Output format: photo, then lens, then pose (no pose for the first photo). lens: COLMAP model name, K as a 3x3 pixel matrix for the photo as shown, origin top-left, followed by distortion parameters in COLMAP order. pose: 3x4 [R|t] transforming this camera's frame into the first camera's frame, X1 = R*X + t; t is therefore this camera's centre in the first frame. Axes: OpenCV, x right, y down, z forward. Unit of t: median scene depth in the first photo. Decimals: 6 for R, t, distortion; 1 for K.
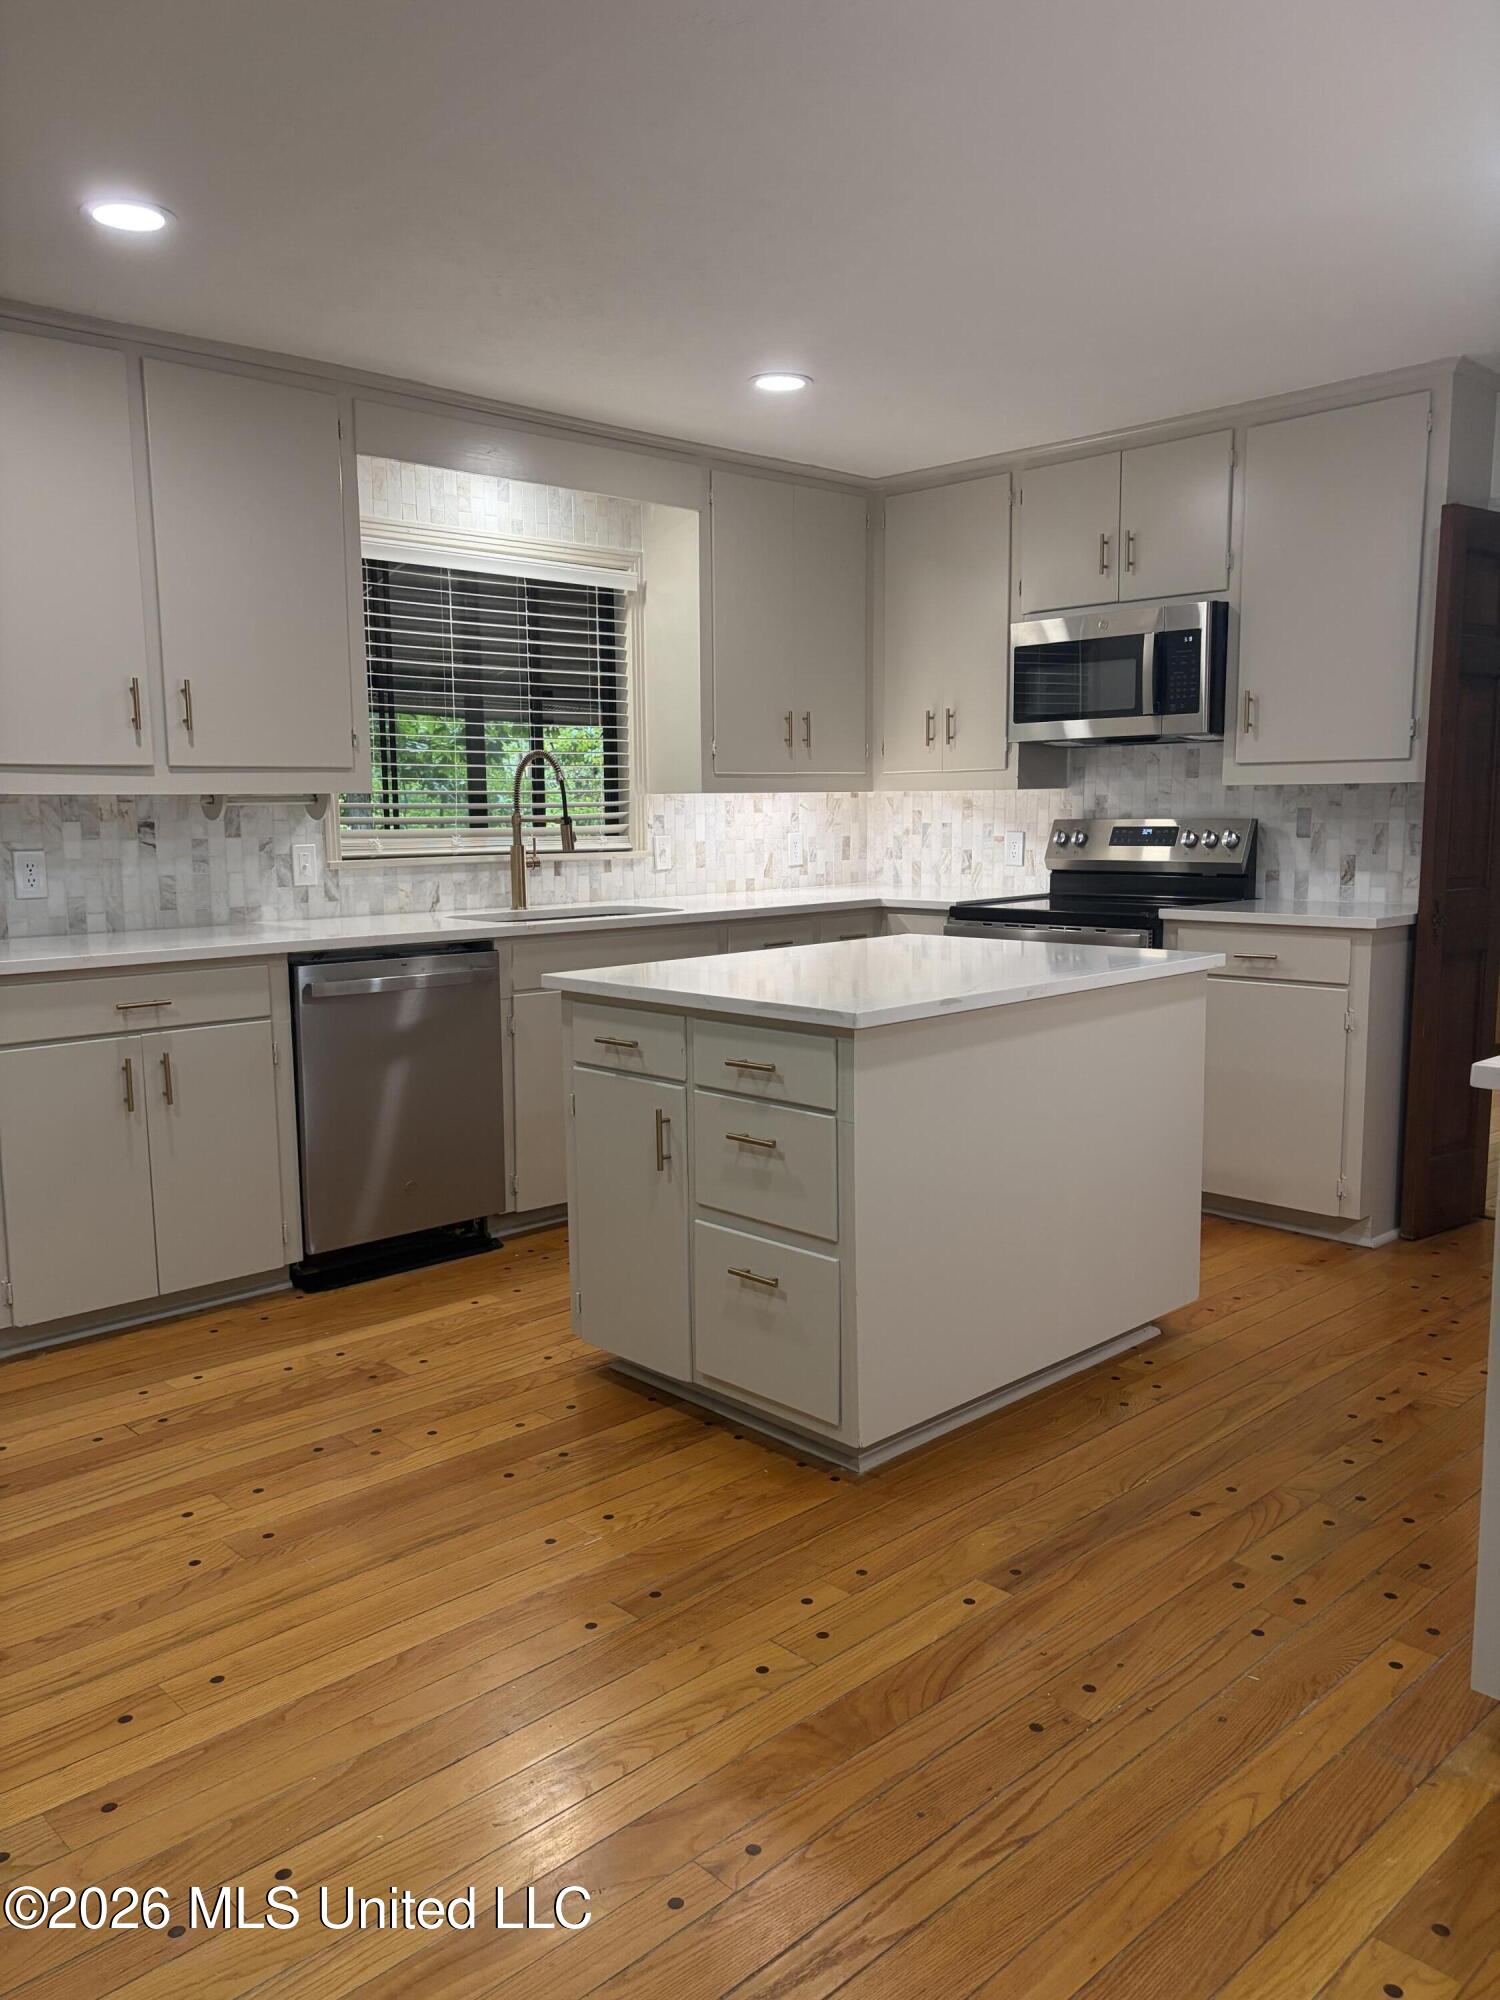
lens RADIAL K [[1510.1, 0, 731.0], [0, 1510.1, 1005.3], [0, 0, 1]] dist [0.055799, -0.064446]
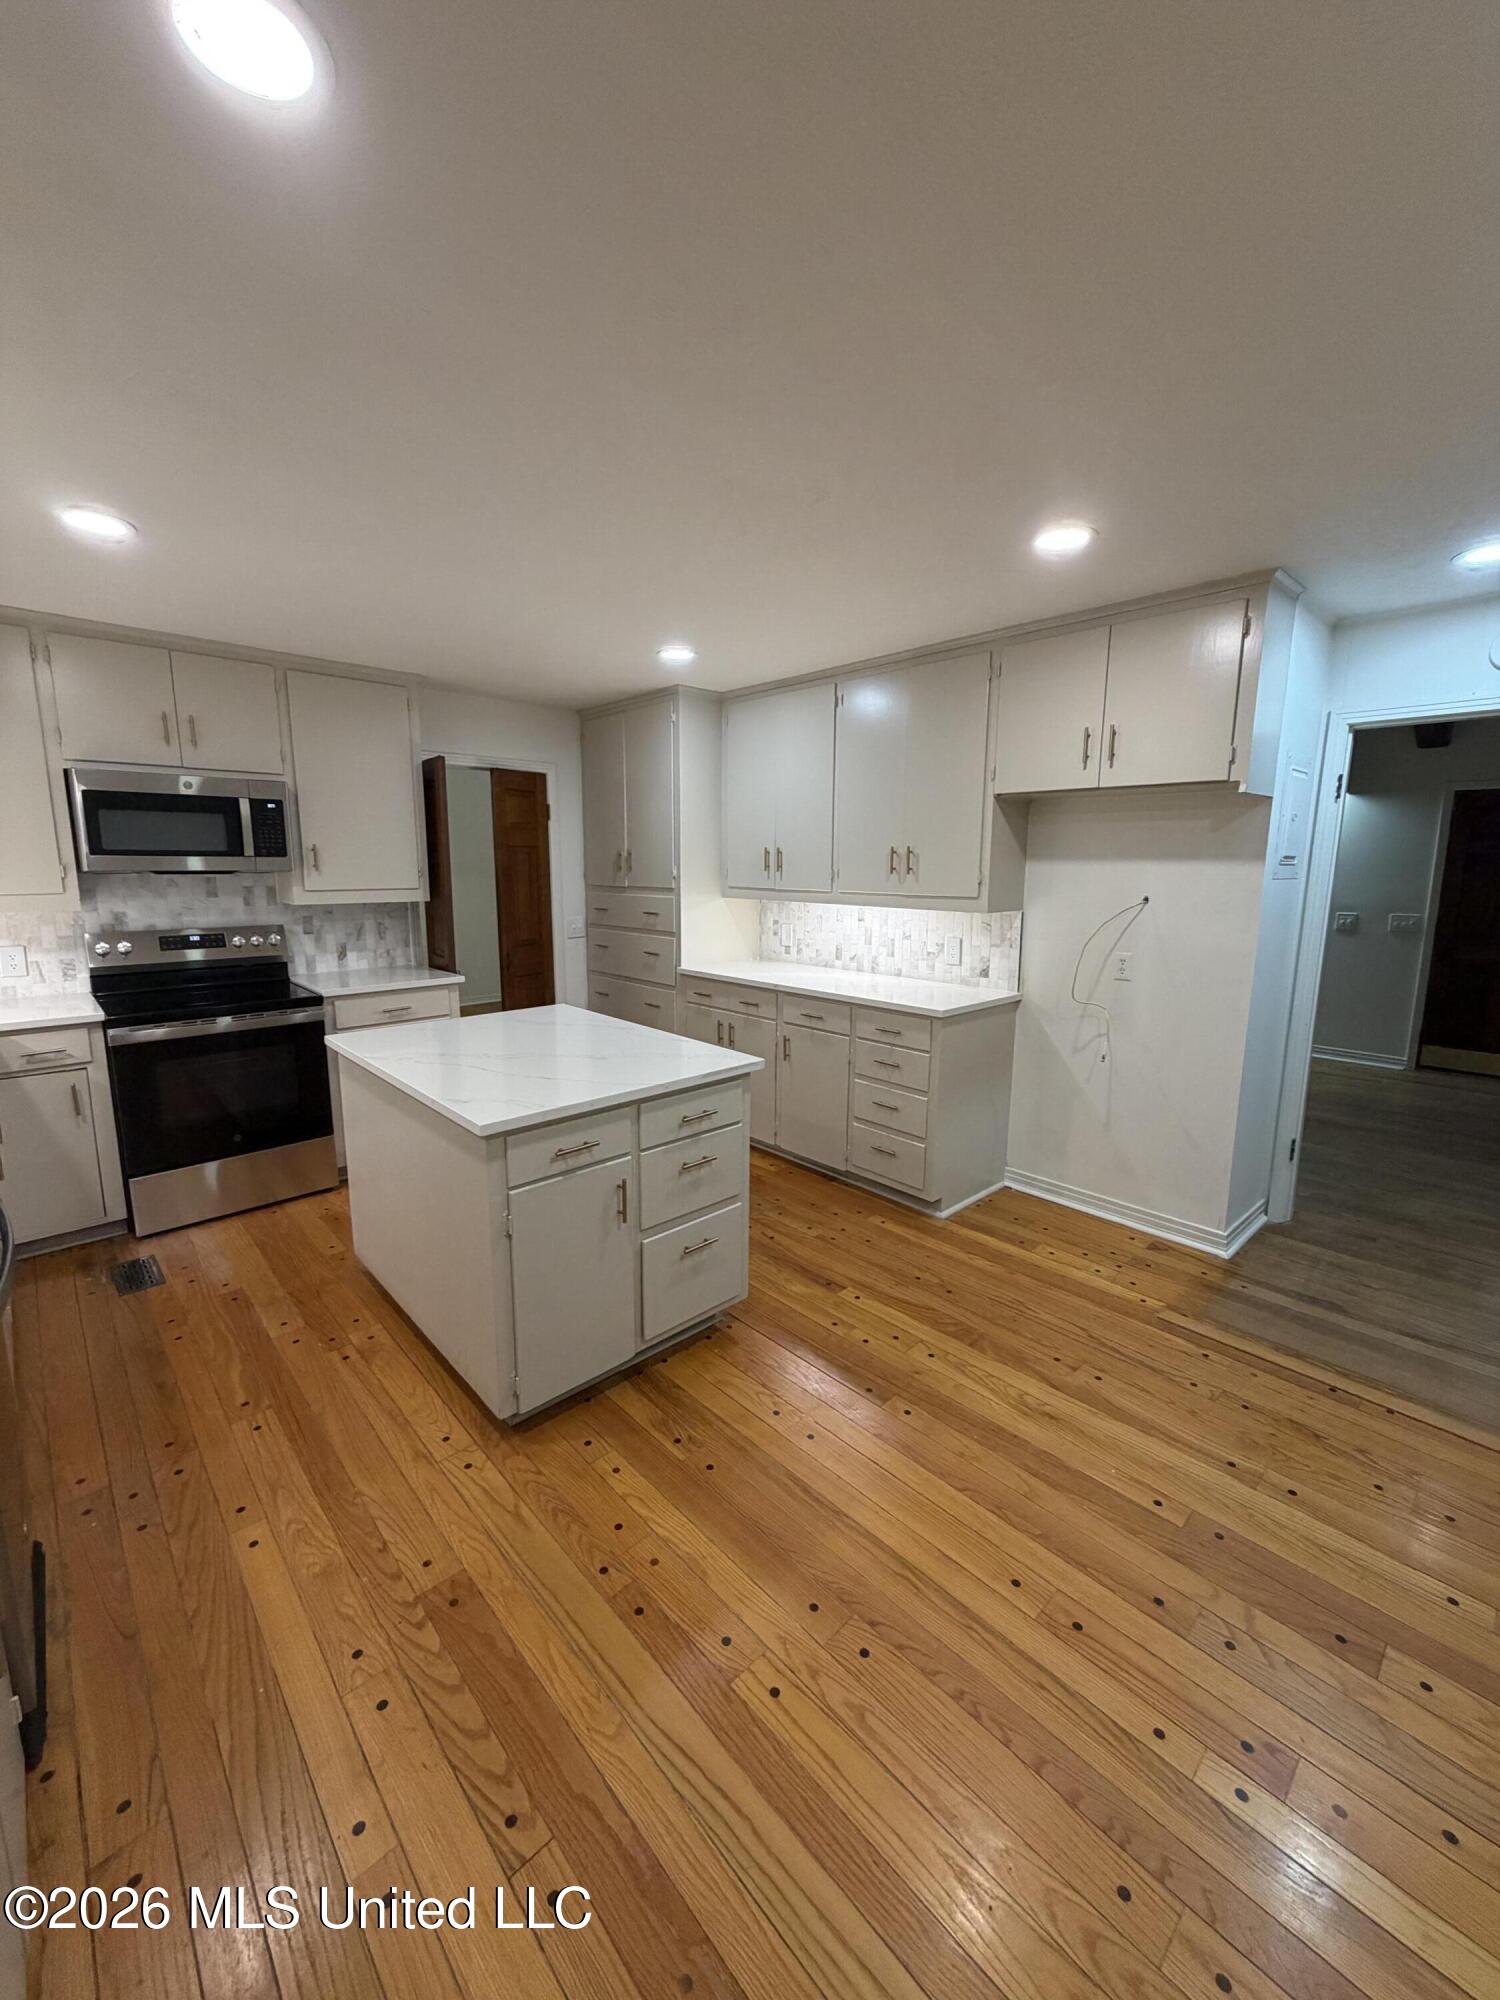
lens RADIAL K [[799.5, 0, 747.9], [0, 799.5, 992.5], [0, 0, 1]] dist [0.000548, 0.000738]
pose [[0.002954, -0.154652, 0.987965, -0.684049], [0.125486, 0.980217, 0.153064, -0.179895], [-0.992091, 0.123524, 0.022302, 0.790965]]
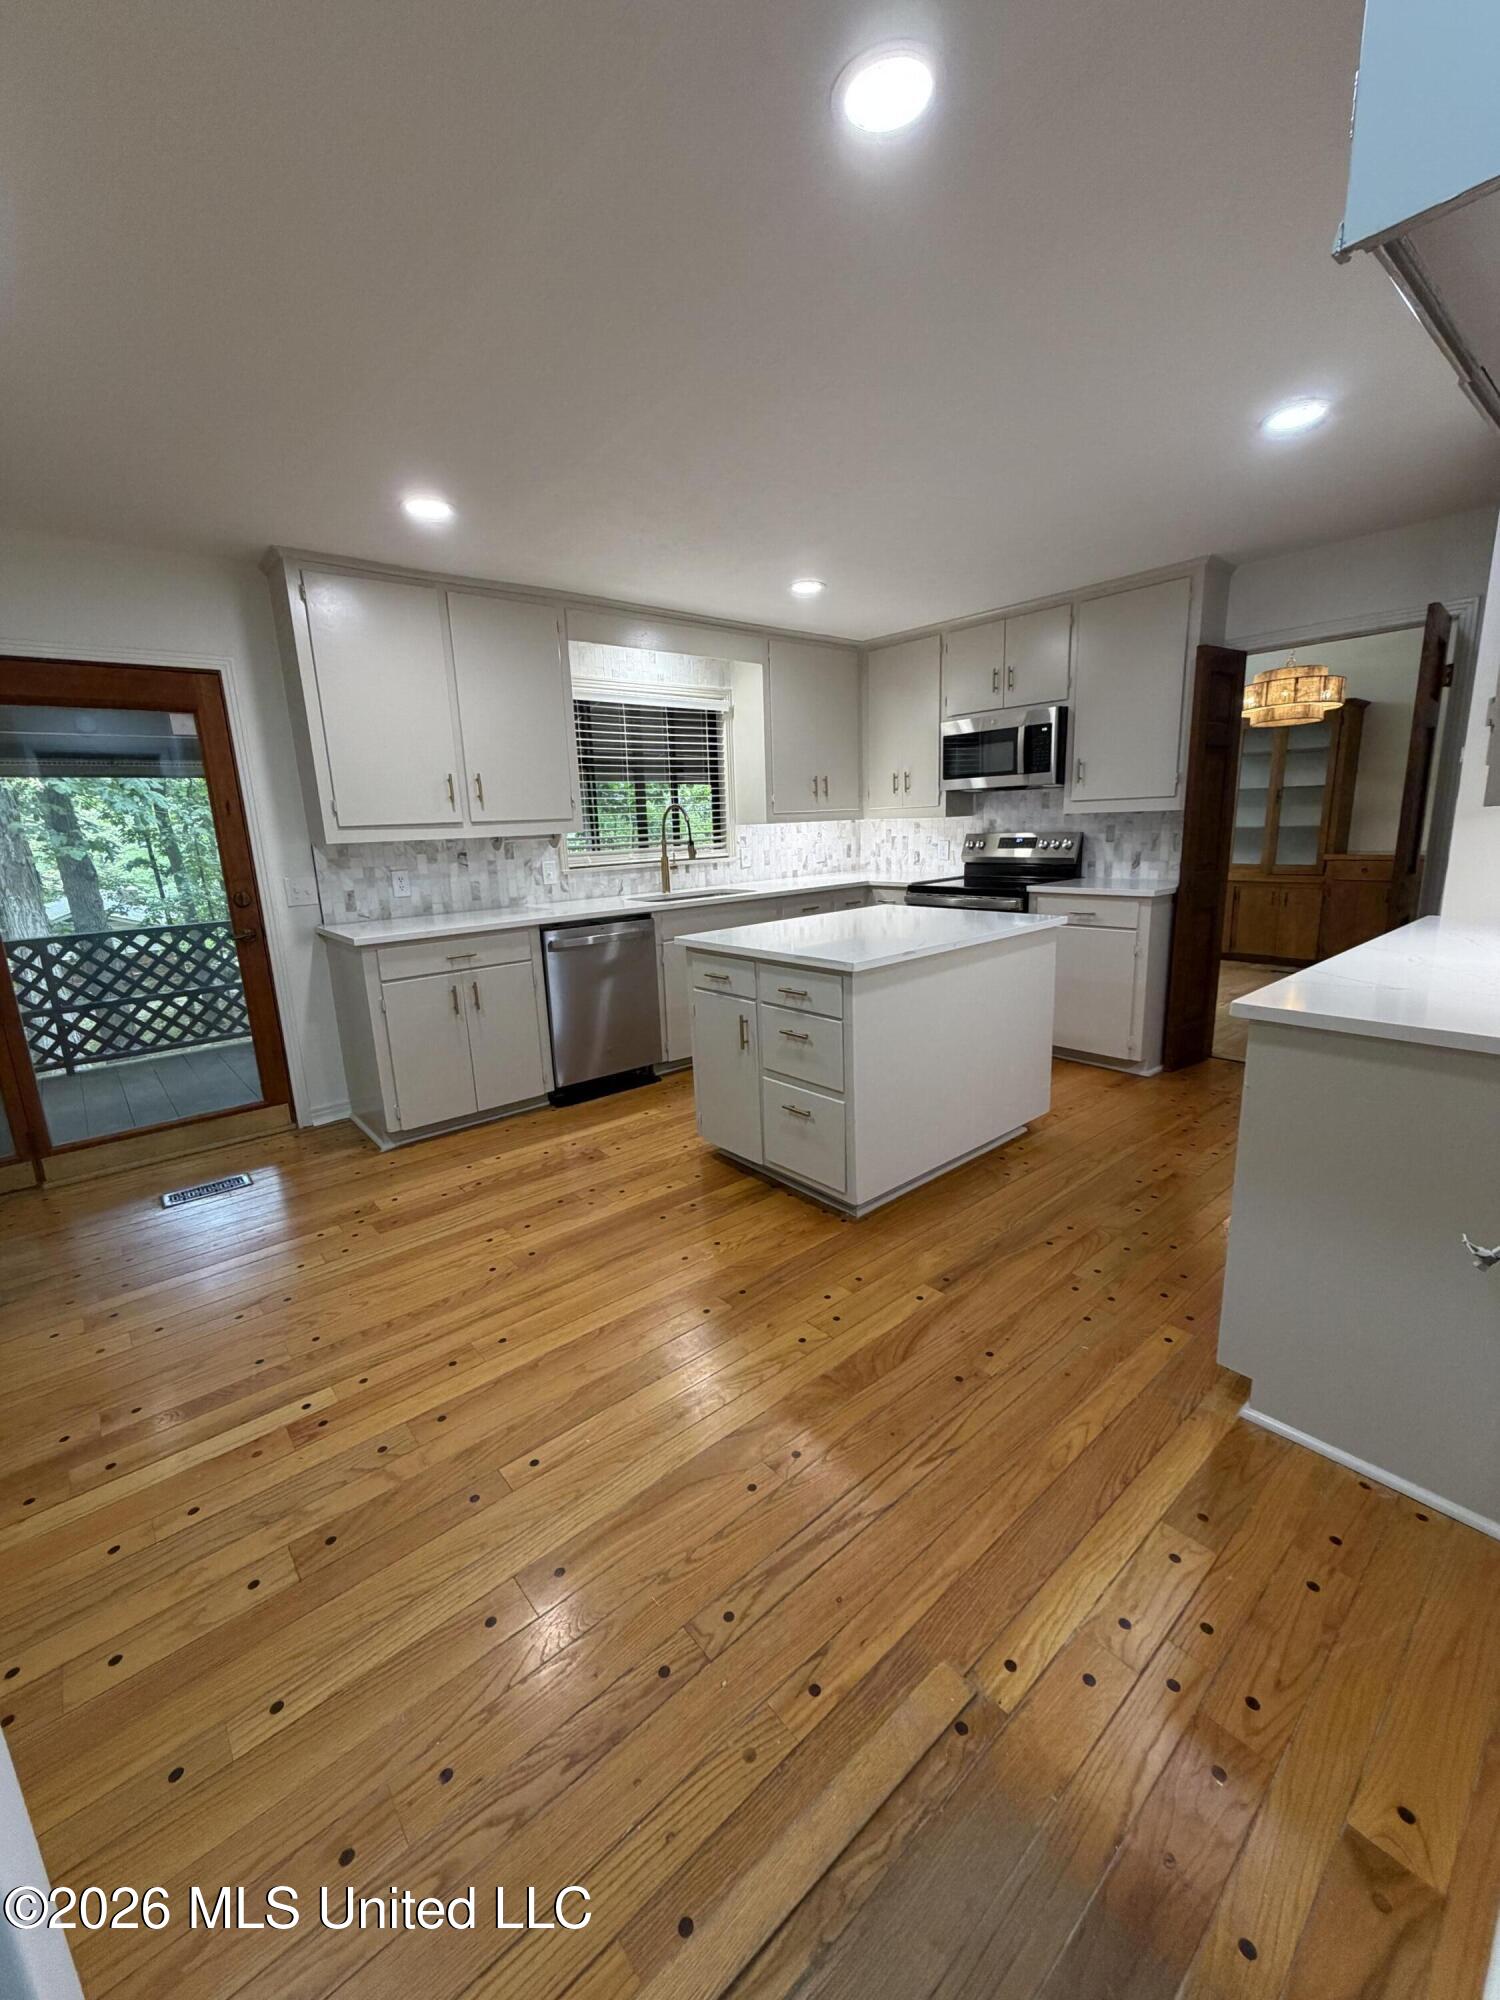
lens RADIAL K [[799.5, 0, 740.9], [0, 799.5, 988.1], [0, 0, 1]] dist [0.000548, 0.000738]
pose [[0.997967, -0.015723, -0.061765, 0.009059], [0.020309, 0.997027, 0.074334, -0.029407], [0.060412, -0.075437, 0.995319, 0.066583]]
